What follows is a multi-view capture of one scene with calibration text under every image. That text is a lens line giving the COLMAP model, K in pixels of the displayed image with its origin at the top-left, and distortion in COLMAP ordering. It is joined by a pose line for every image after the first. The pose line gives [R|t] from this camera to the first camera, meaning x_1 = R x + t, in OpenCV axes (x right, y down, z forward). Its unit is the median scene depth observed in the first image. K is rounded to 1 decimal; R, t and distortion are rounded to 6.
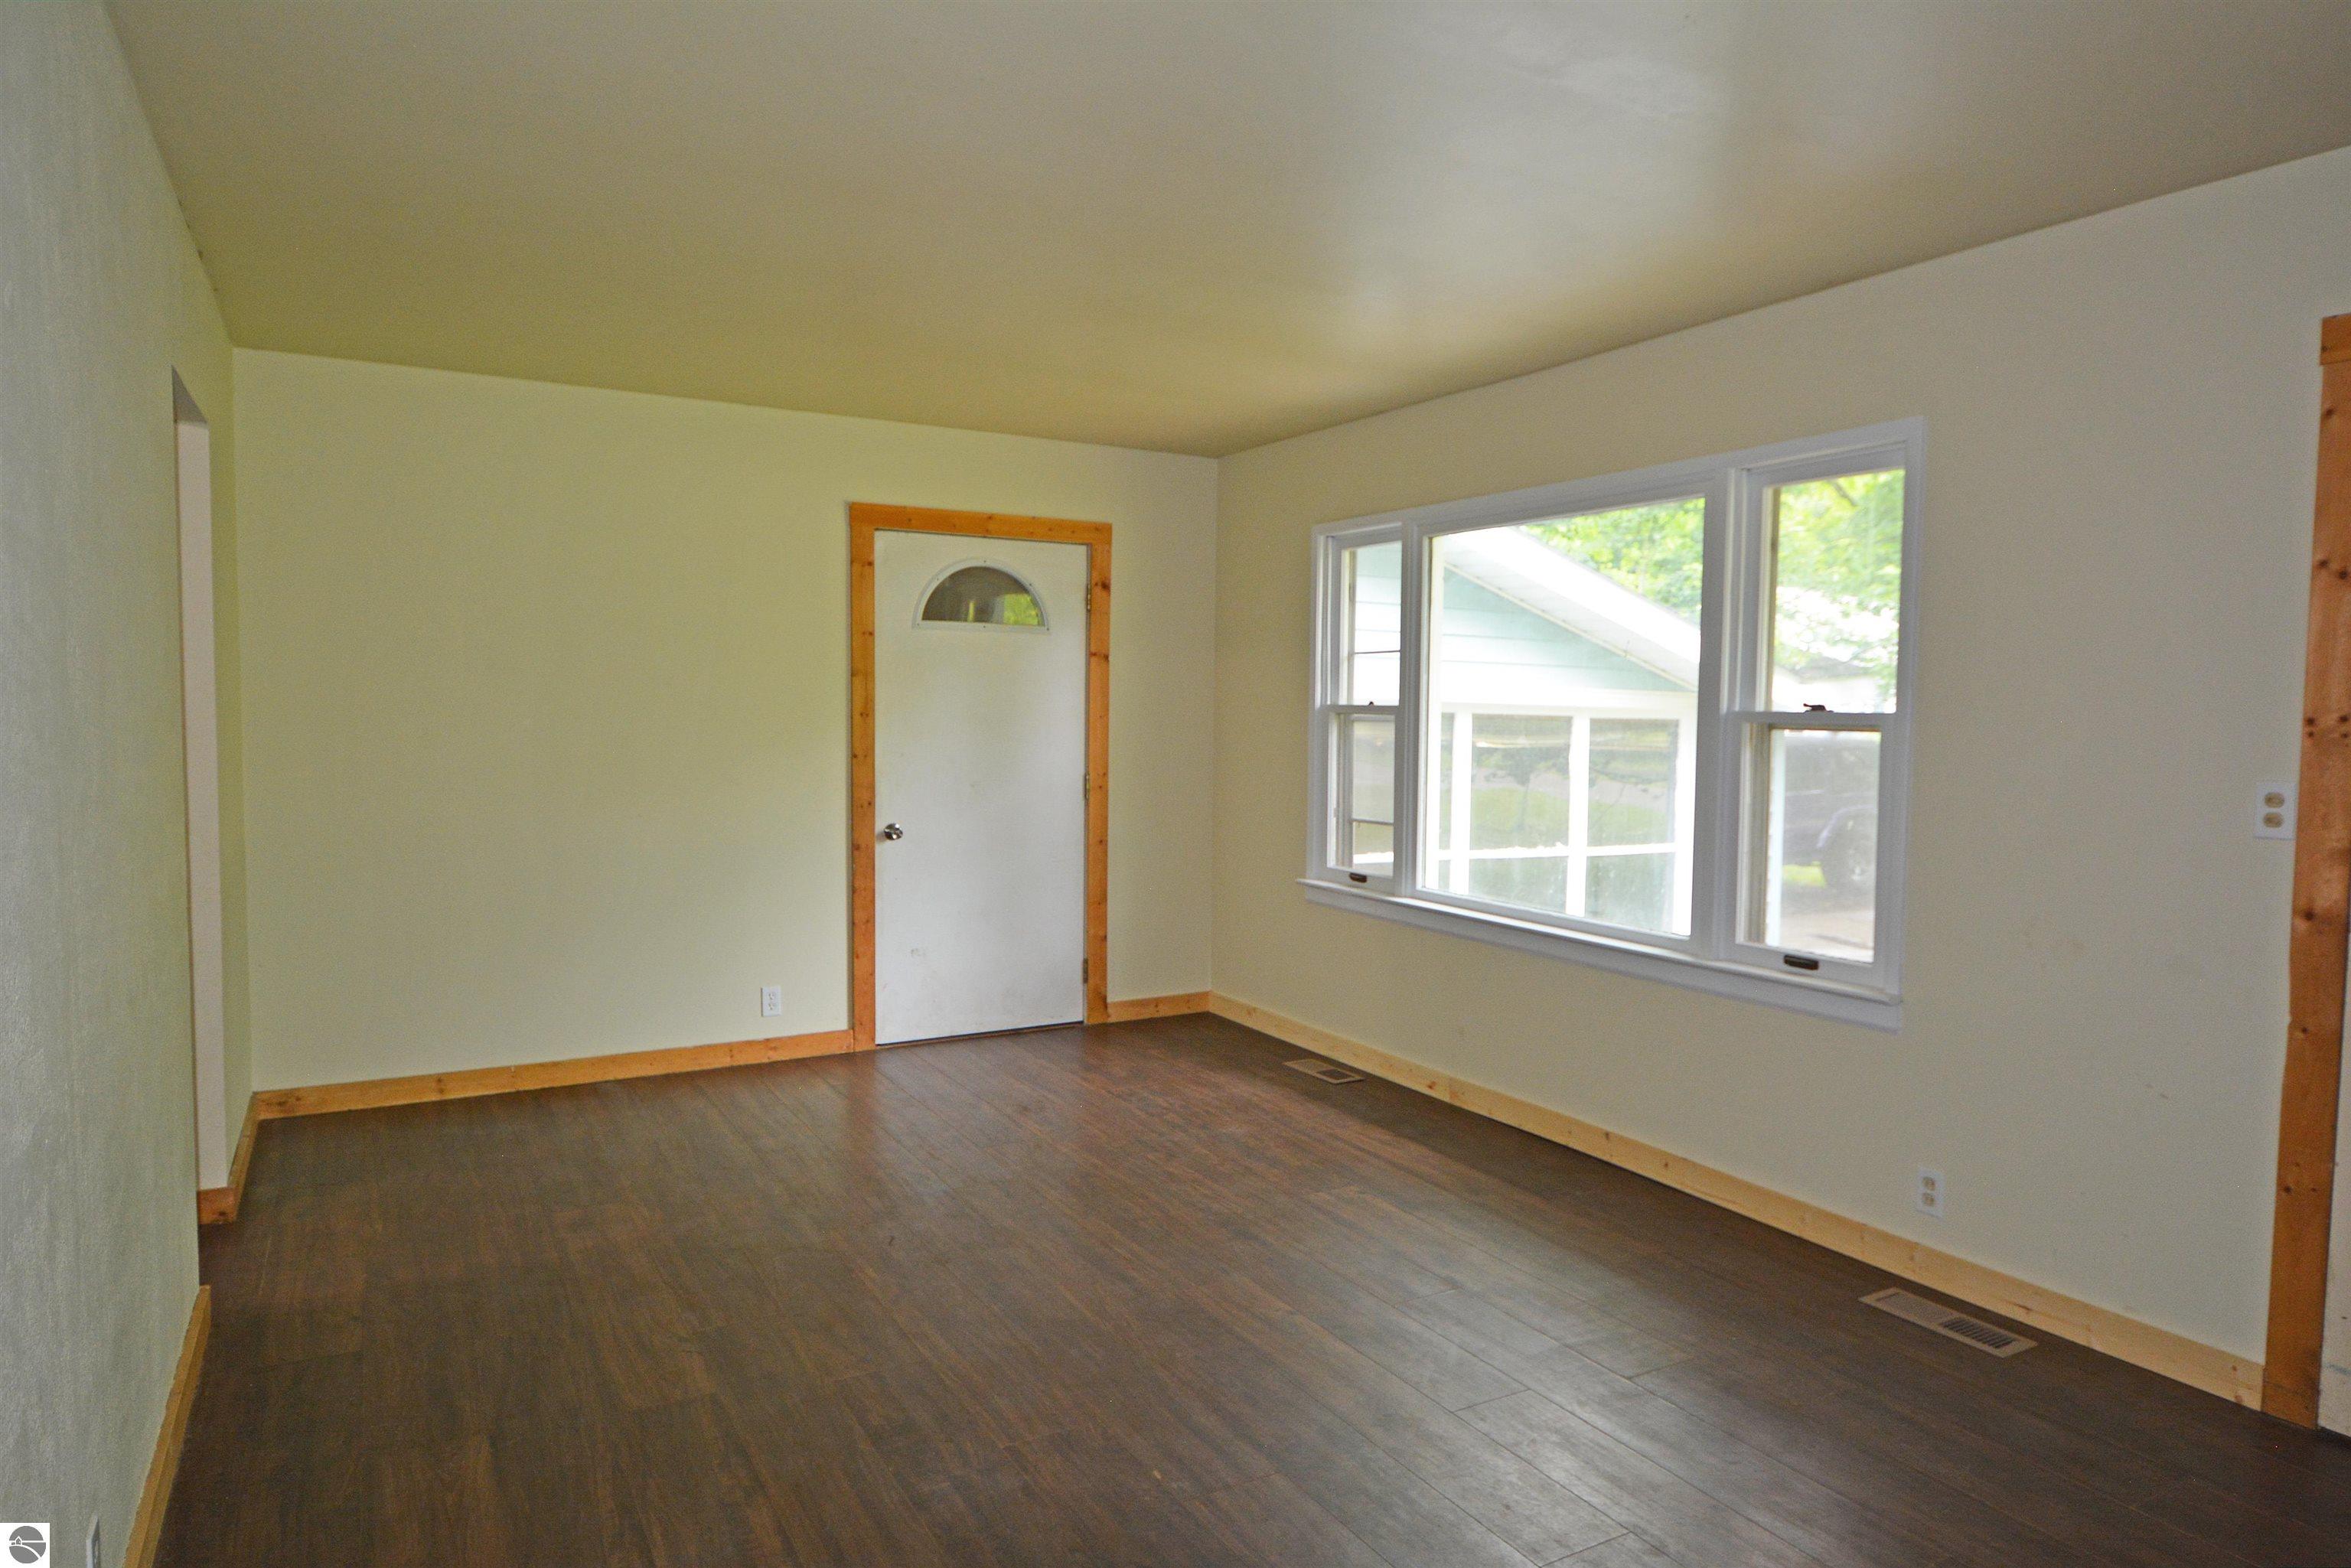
lens RADIAL K [[1488.4, 0, 1184.0], [0, 1488.4, 787.0], [0, 0, 1]] dist [0.024719, -0.007644]
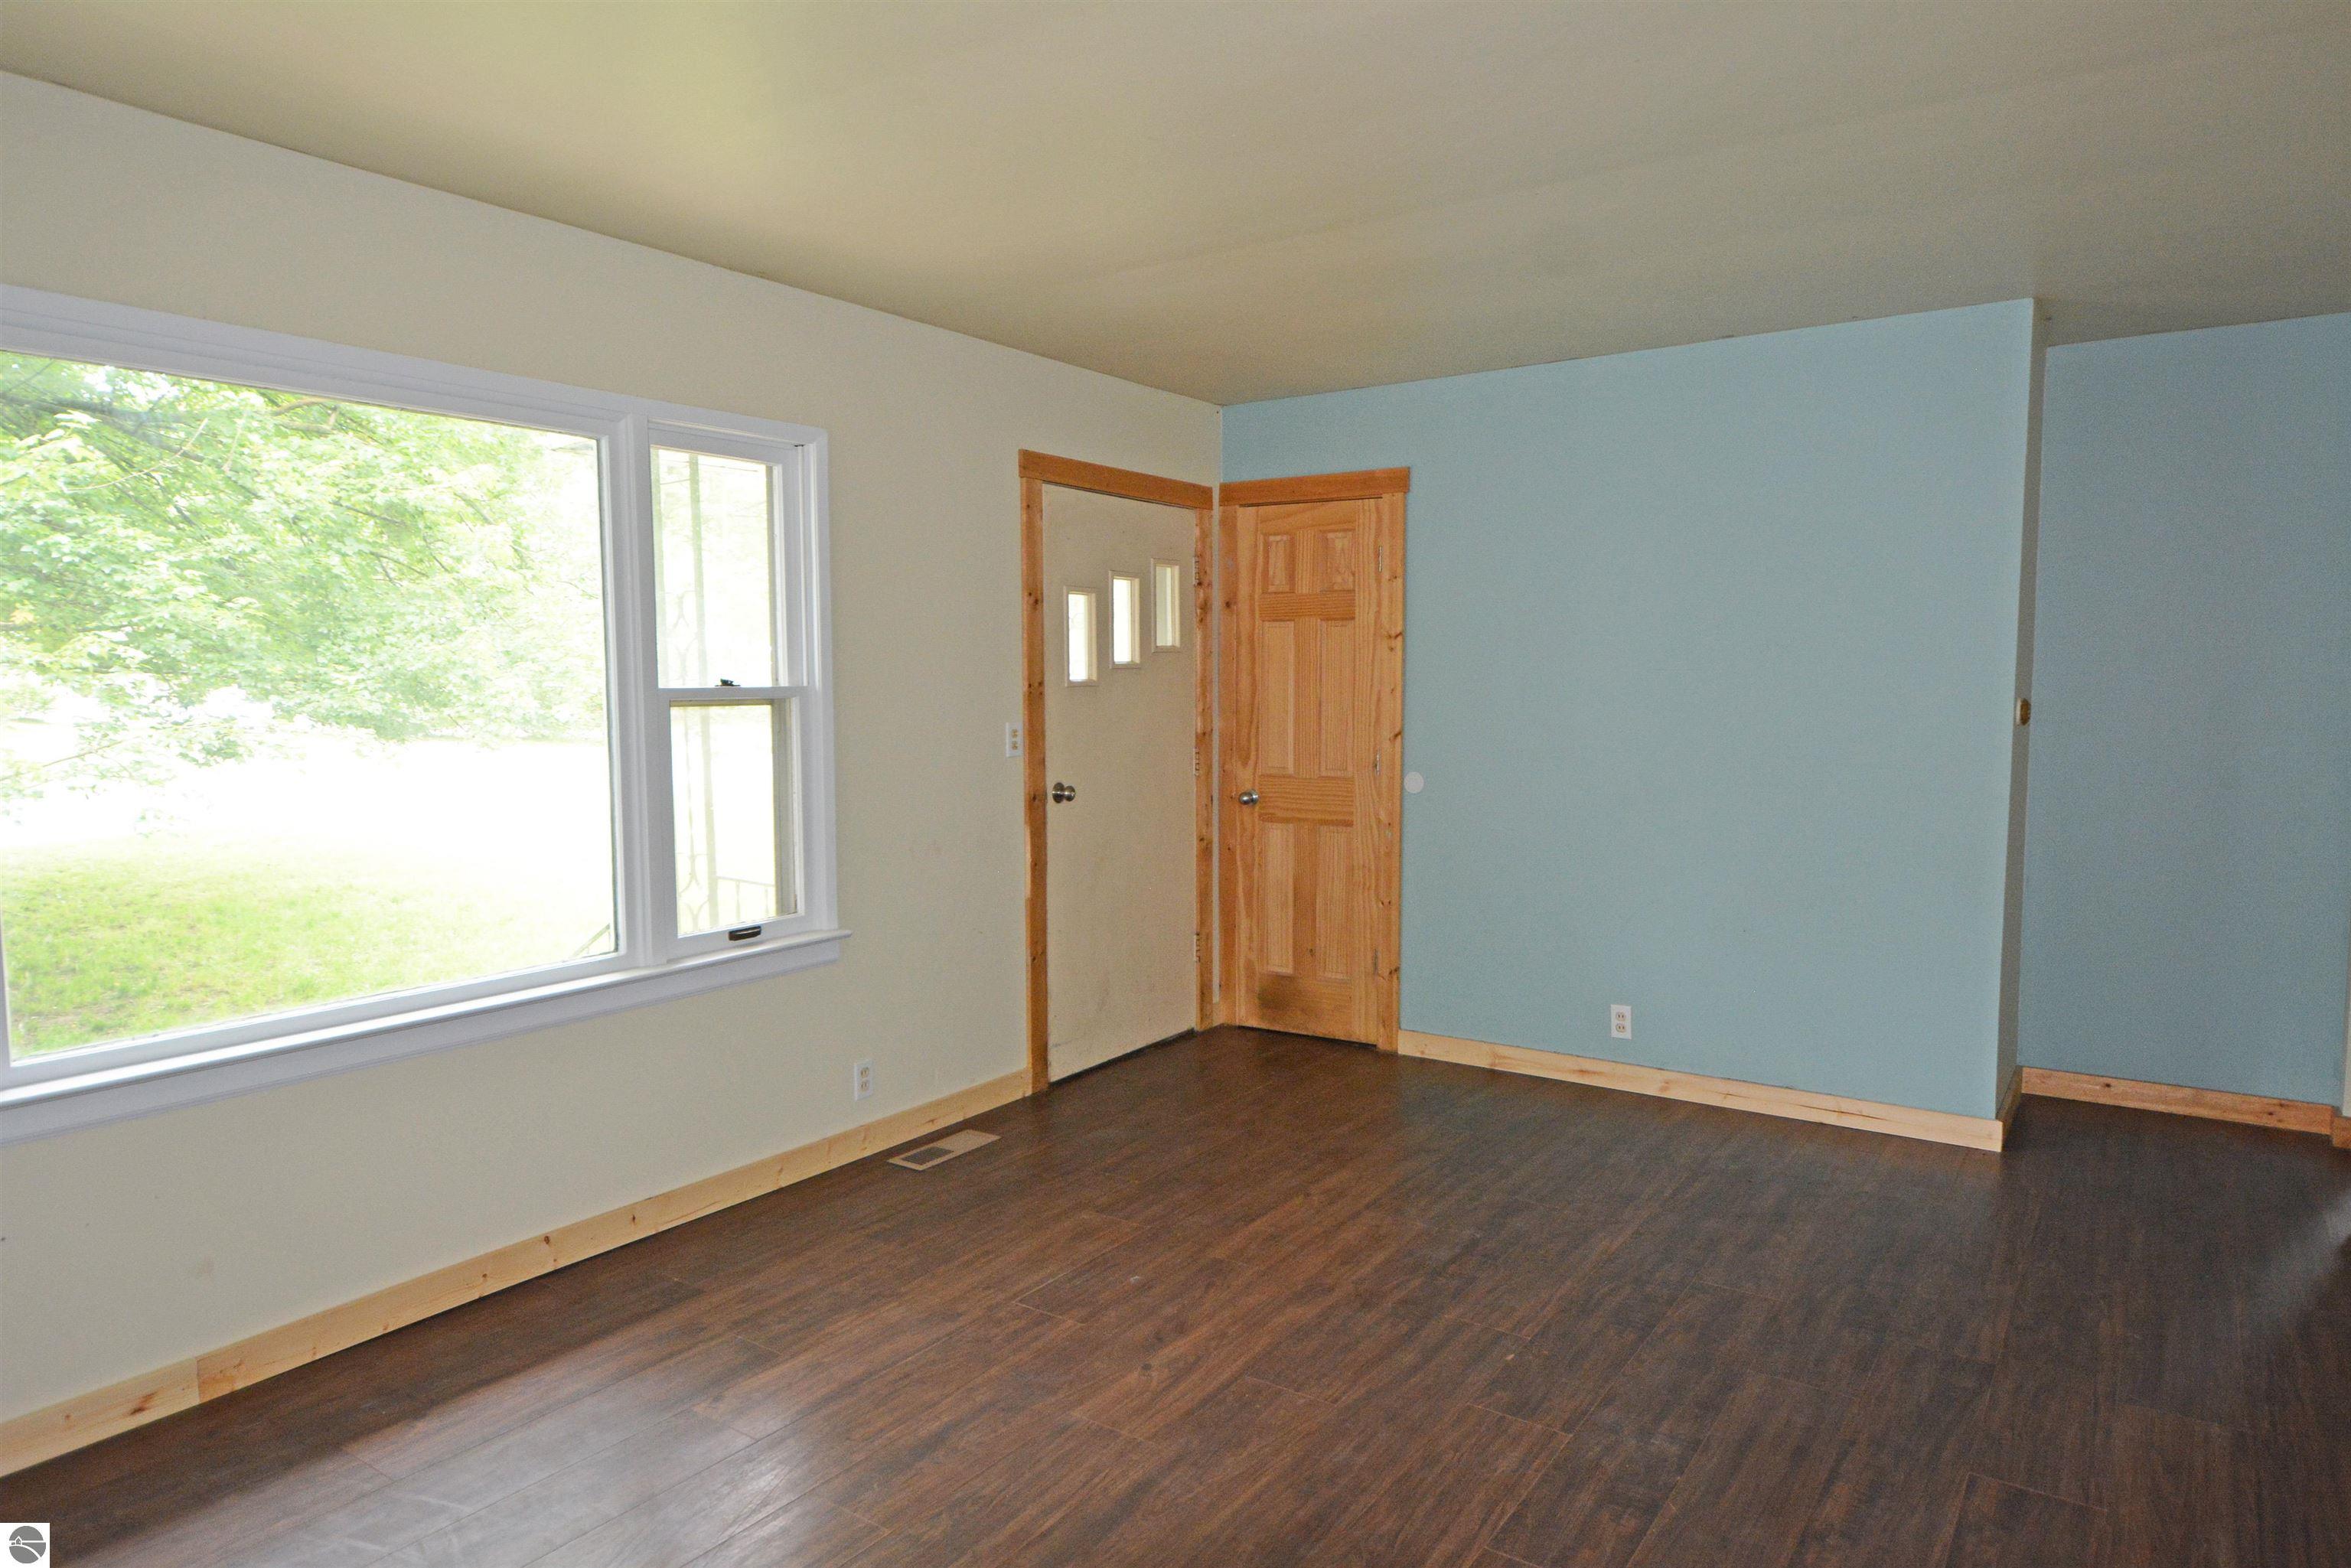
lens RADIAL K [[1488.4, 0, 1185.6], [0, 1488.4, 783.2], [0, 0, 1]] dist [0.024719, -0.007644]
pose [[-0.466718, -0.073312, 0.881362, -0.667334], [0.047856, 0.993005, 0.107940, -0.086052], [-0.883110, 0.092556, -0.459945, 1.293536]]
